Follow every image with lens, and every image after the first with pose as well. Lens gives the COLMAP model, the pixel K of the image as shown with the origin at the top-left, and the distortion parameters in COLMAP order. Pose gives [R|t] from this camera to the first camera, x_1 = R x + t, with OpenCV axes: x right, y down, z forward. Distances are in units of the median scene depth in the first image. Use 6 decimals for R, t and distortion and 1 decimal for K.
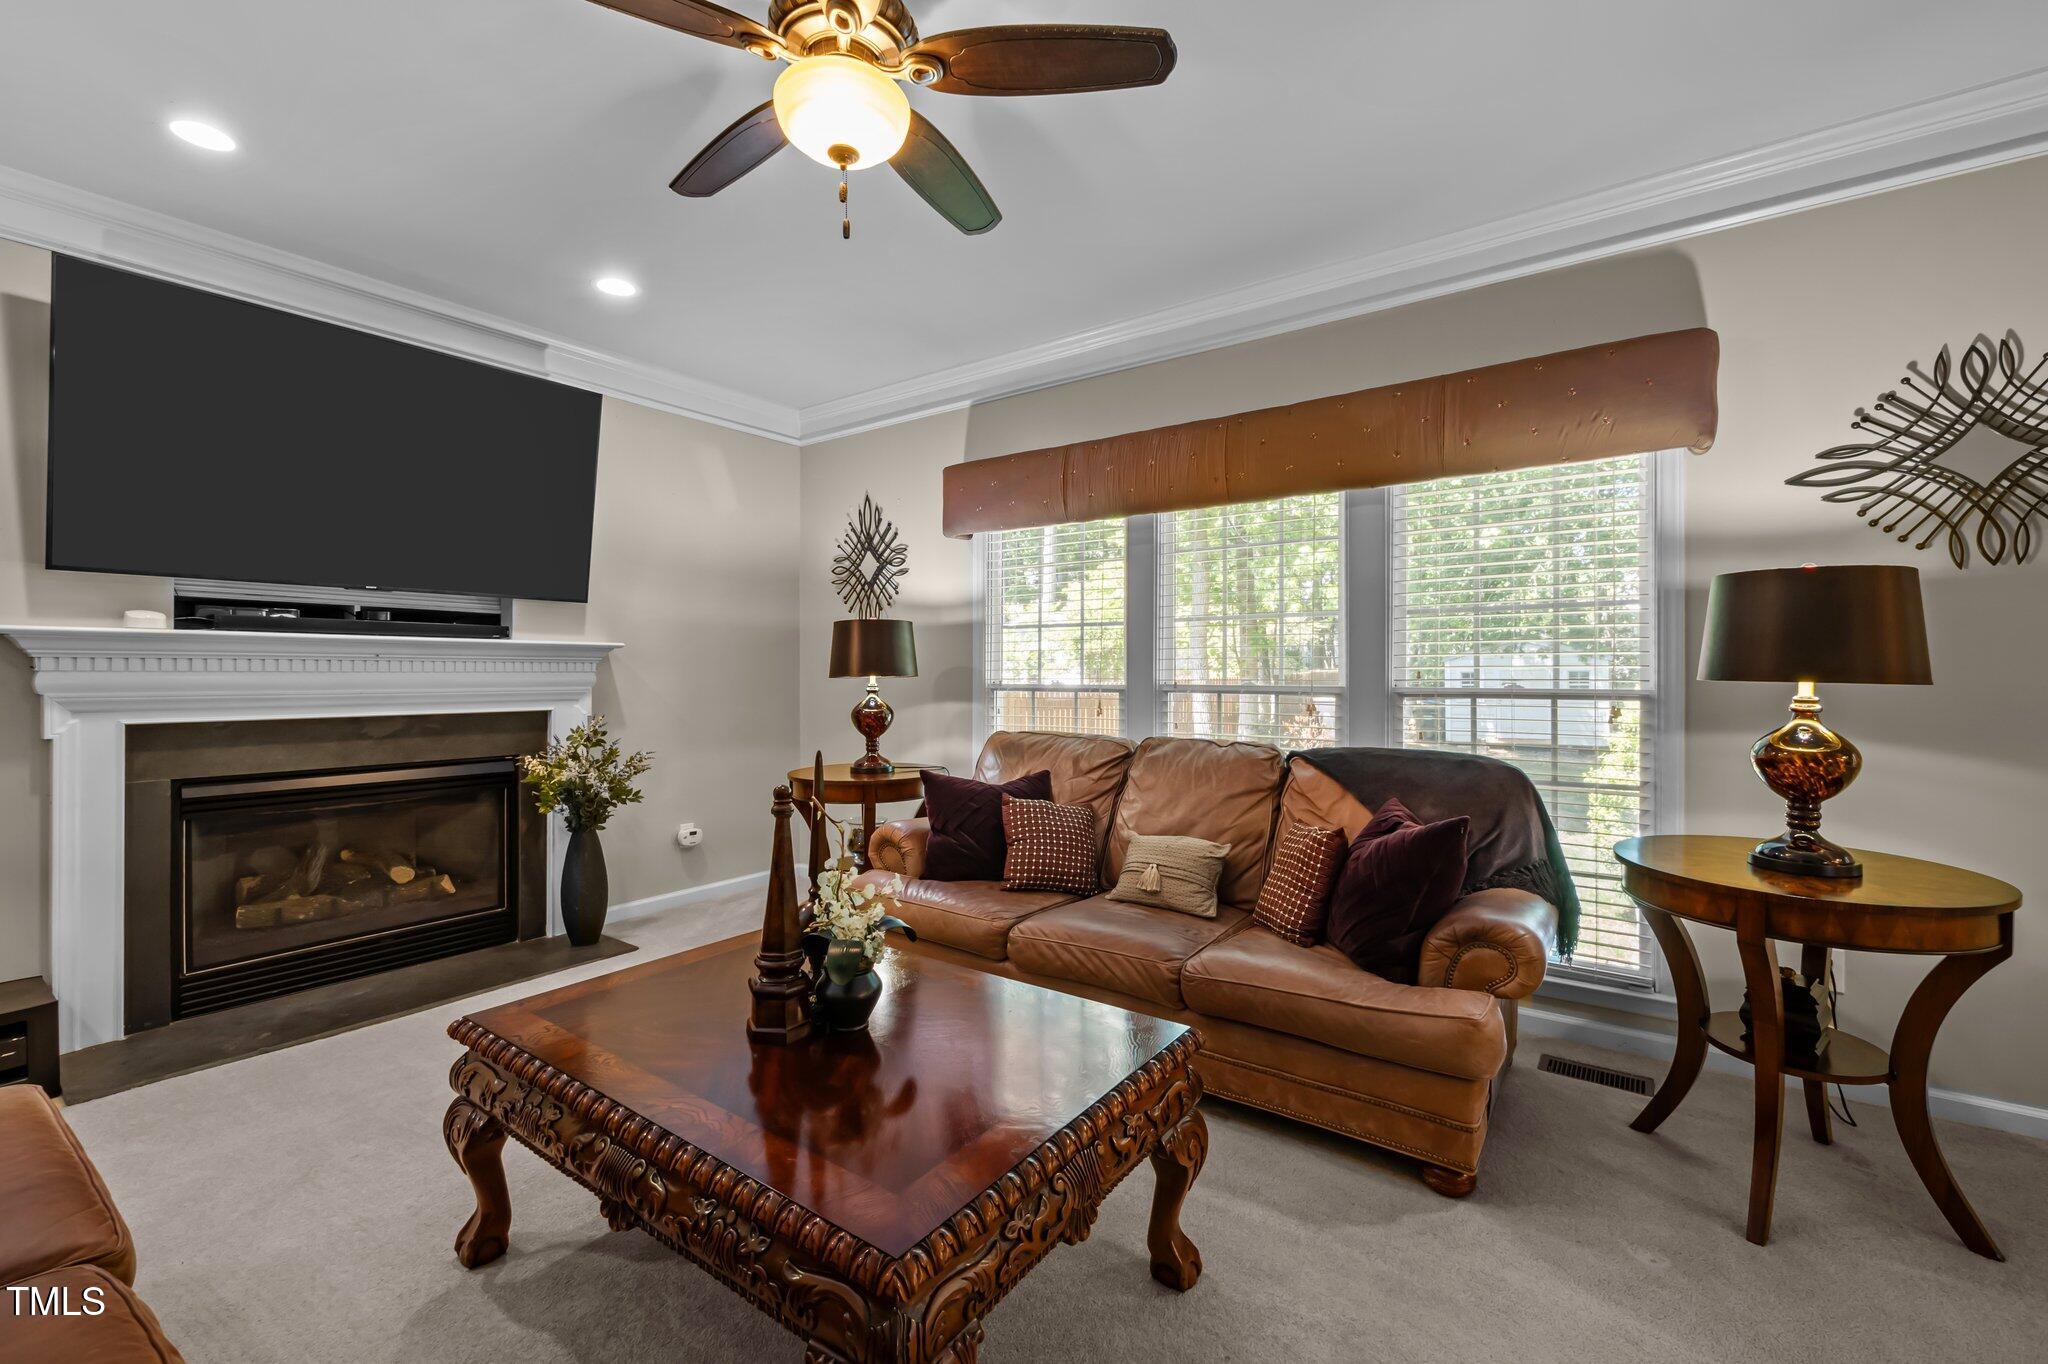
lens RADIAL K [[869.0, 0, 1022.4], [0, 869.0, 663.7], [0, 0, 1]] dist [-0.004348, 0.000078]
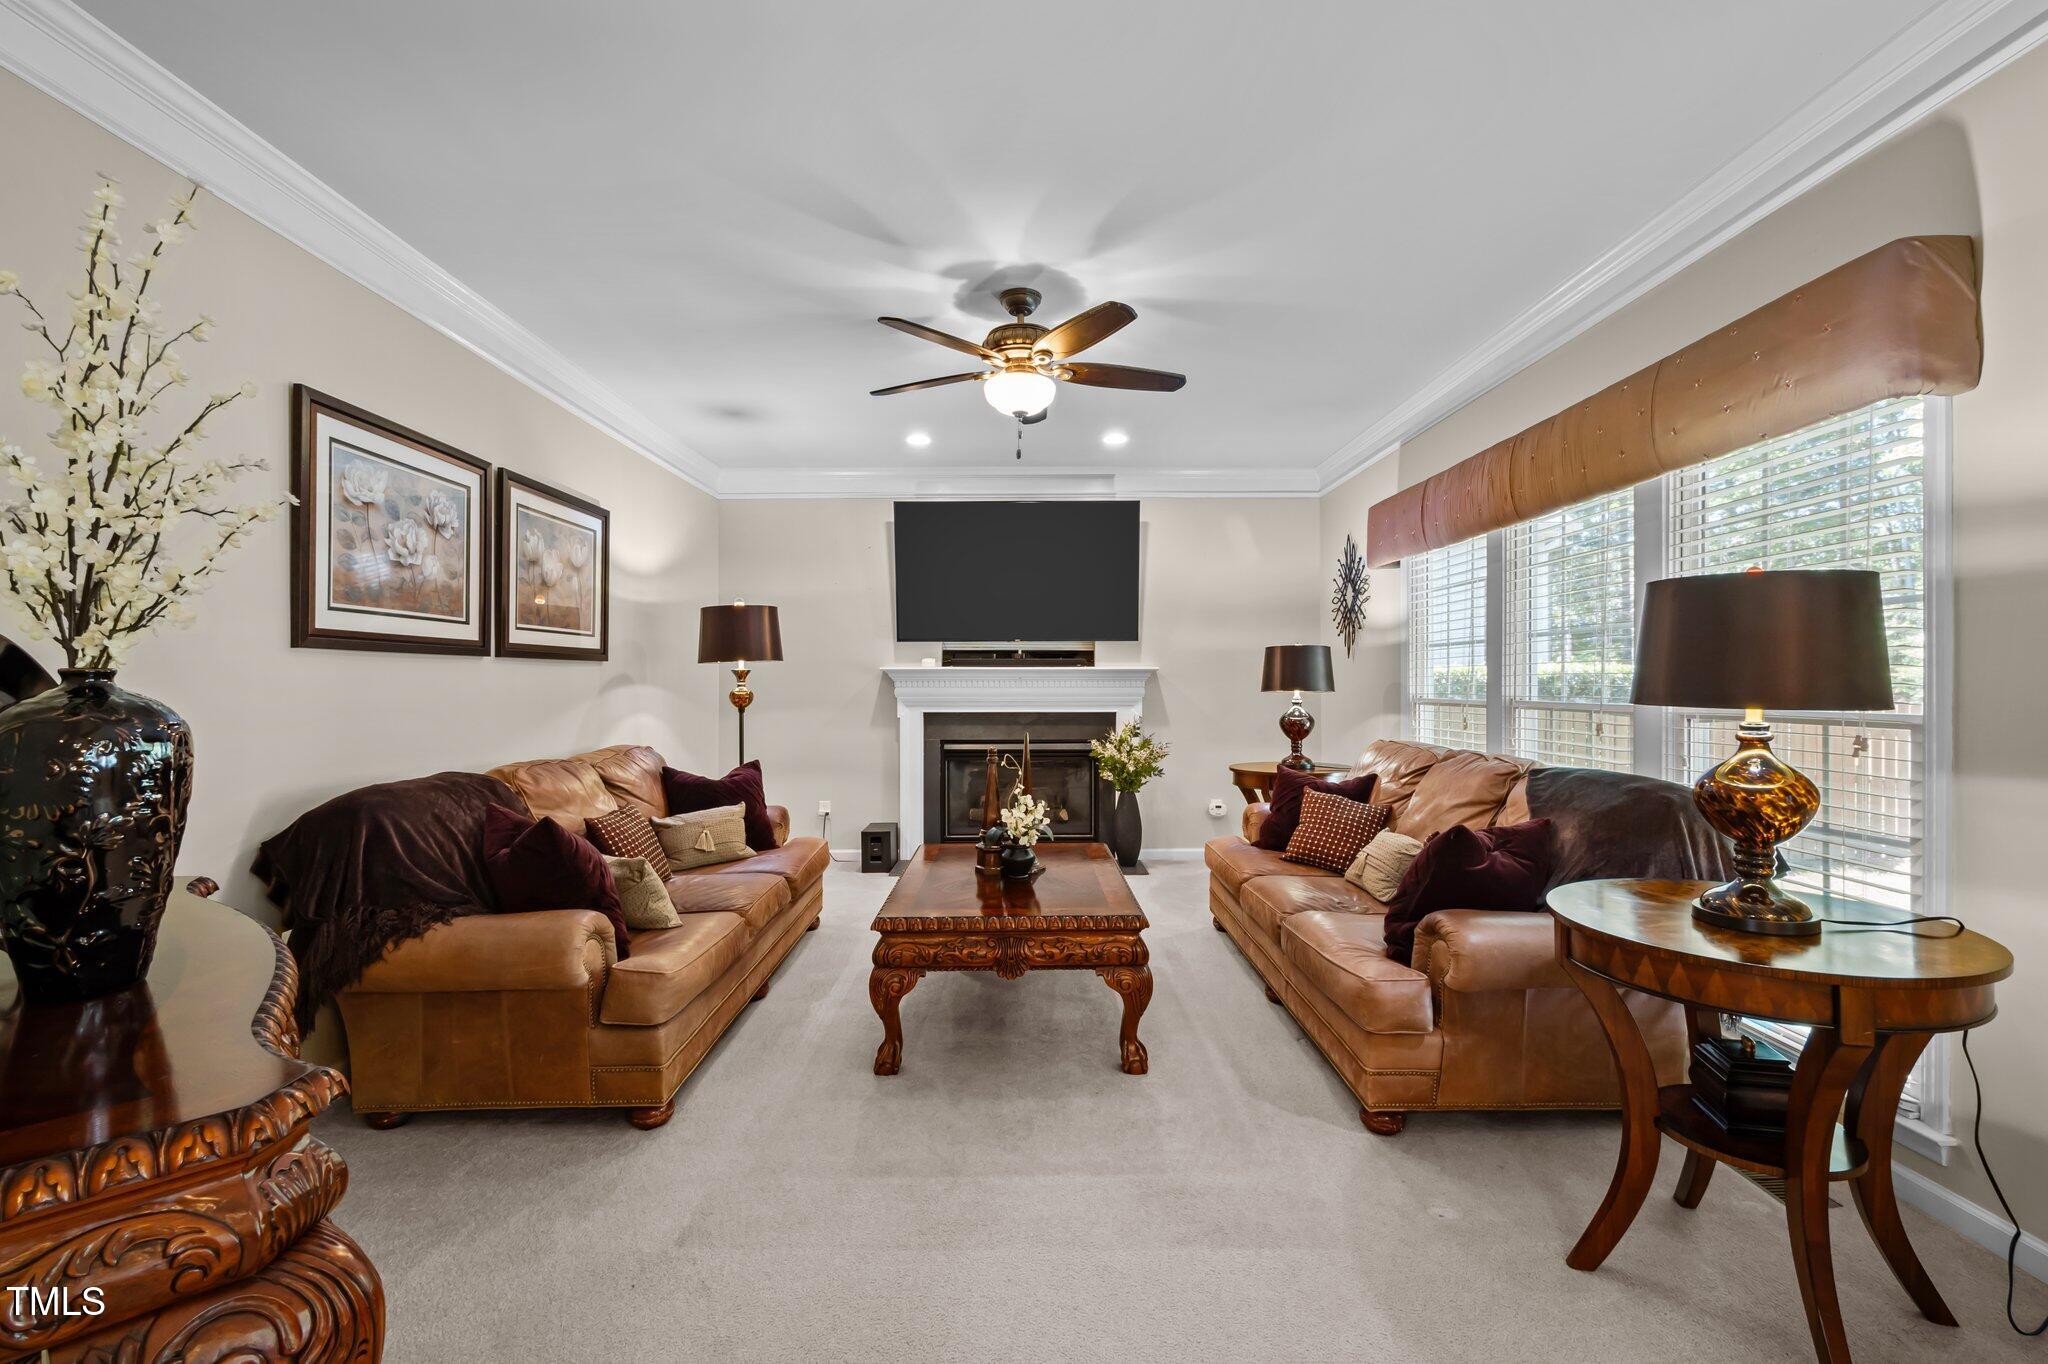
lens RADIAL K [[854.9, 0, 1014.9], [0, 854.9, 677.1], [0, 0, 1]] dist [0.008220, 0.000228]
pose [[0.589541, -0.008346, -0.807695, 0.588098], [0.009635, 0.999948, -0.003300, -0.005169], [0.807681, -0.005837, 0.589591, -0.043545]]
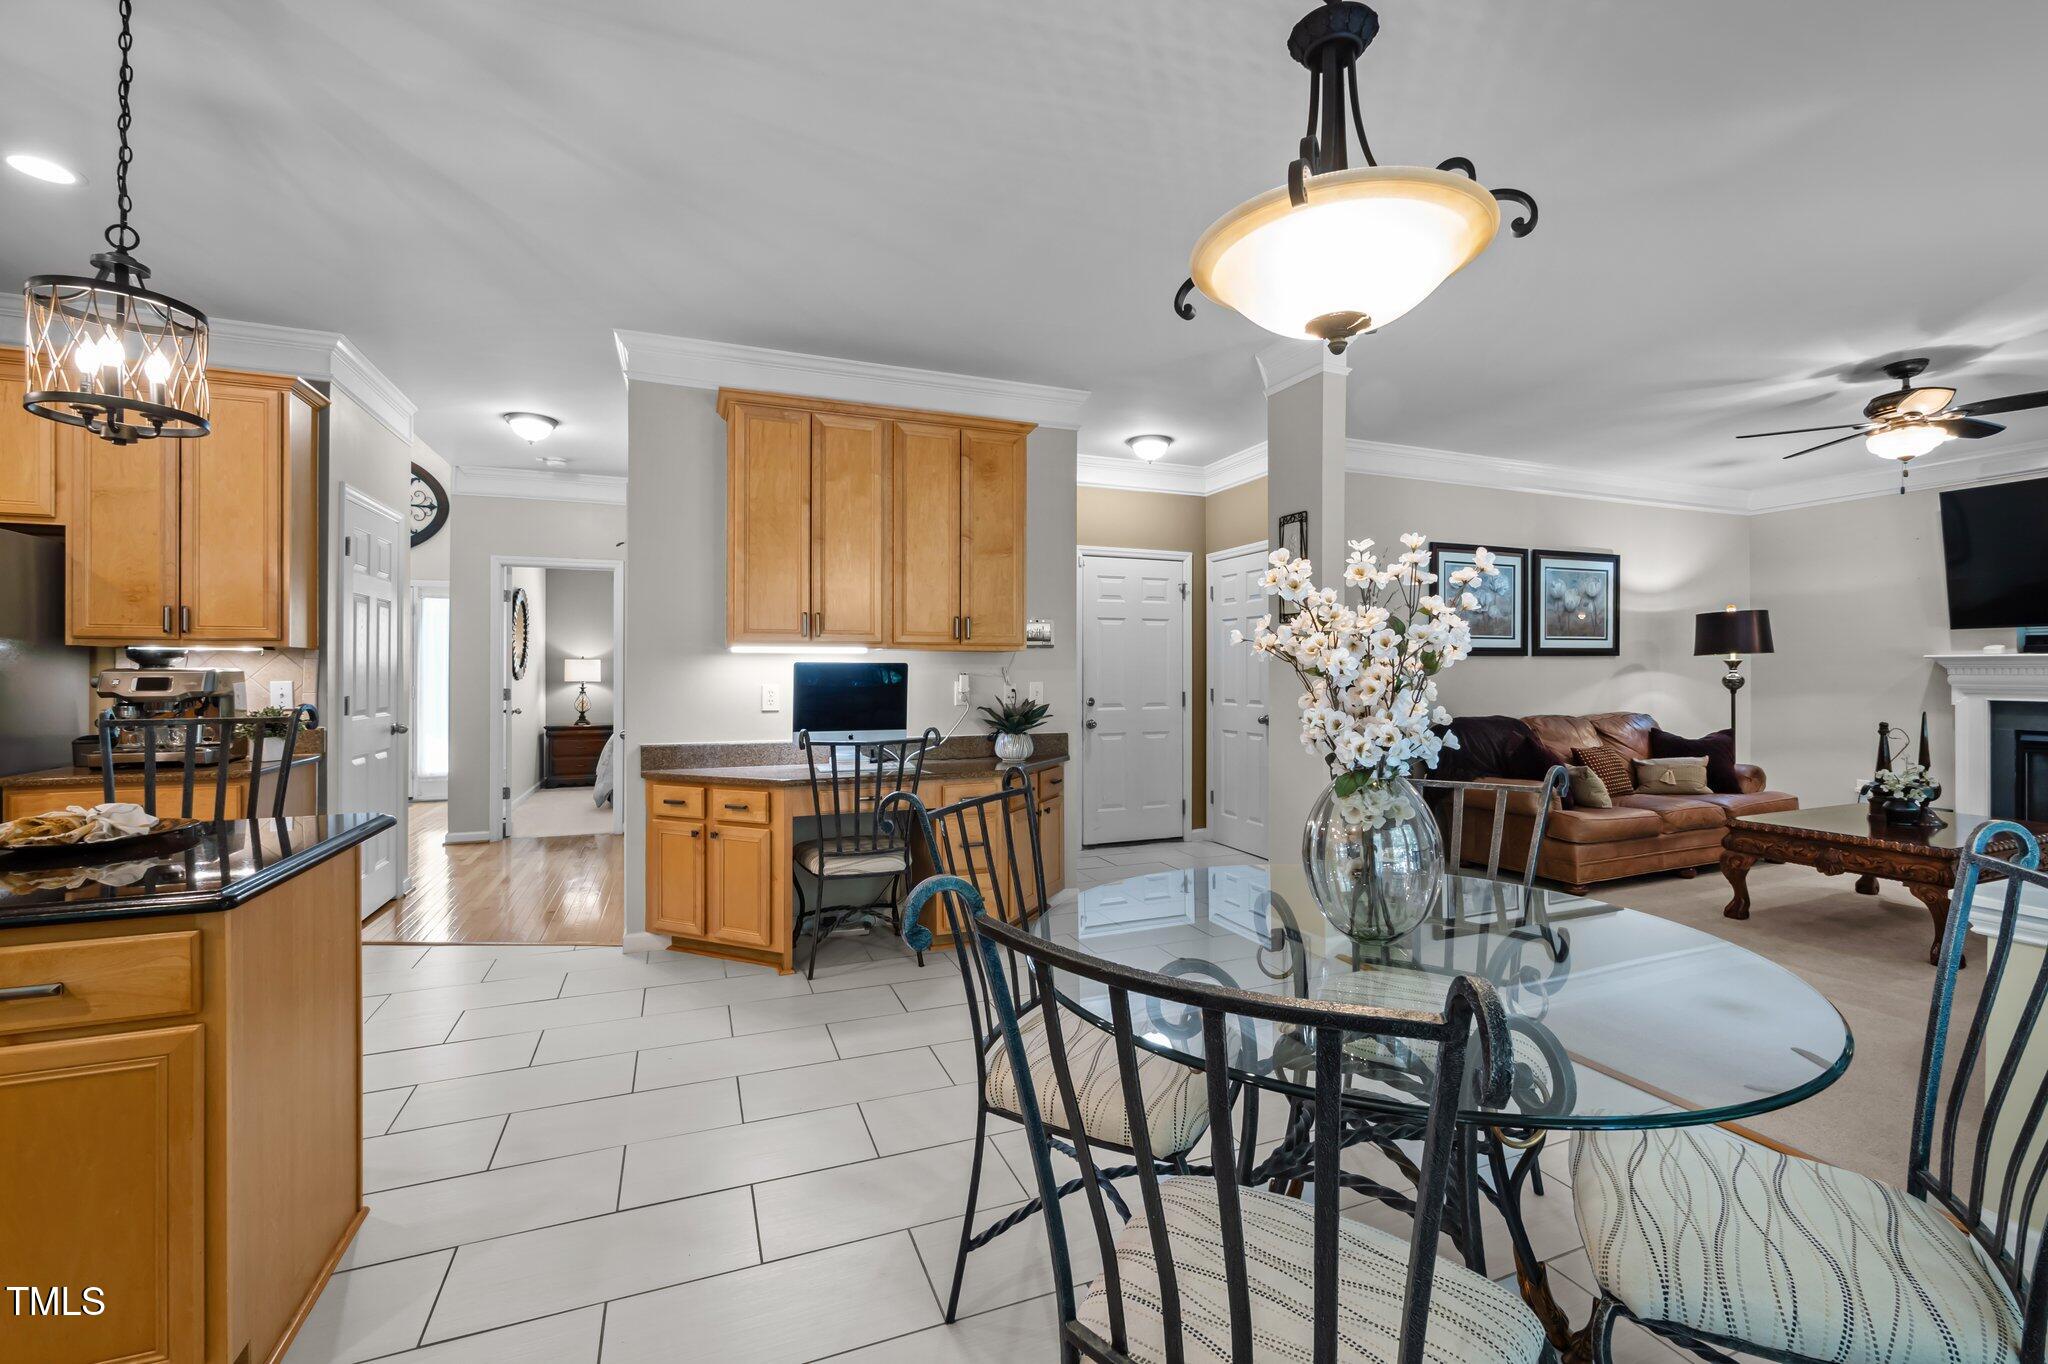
lens RADIAL K [[863.5, 0, 1026.6], [0, 863.5, 665.7], [0, 0, 1]] dist [0.010297, 0.000152]
pose [[-0.539574, -0.003545, -0.841931, 1.471373], [0.007417, 0.999932, -0.008963, -0.008820], [0.841905, -0.011081, -0.539511, 0.136177]]
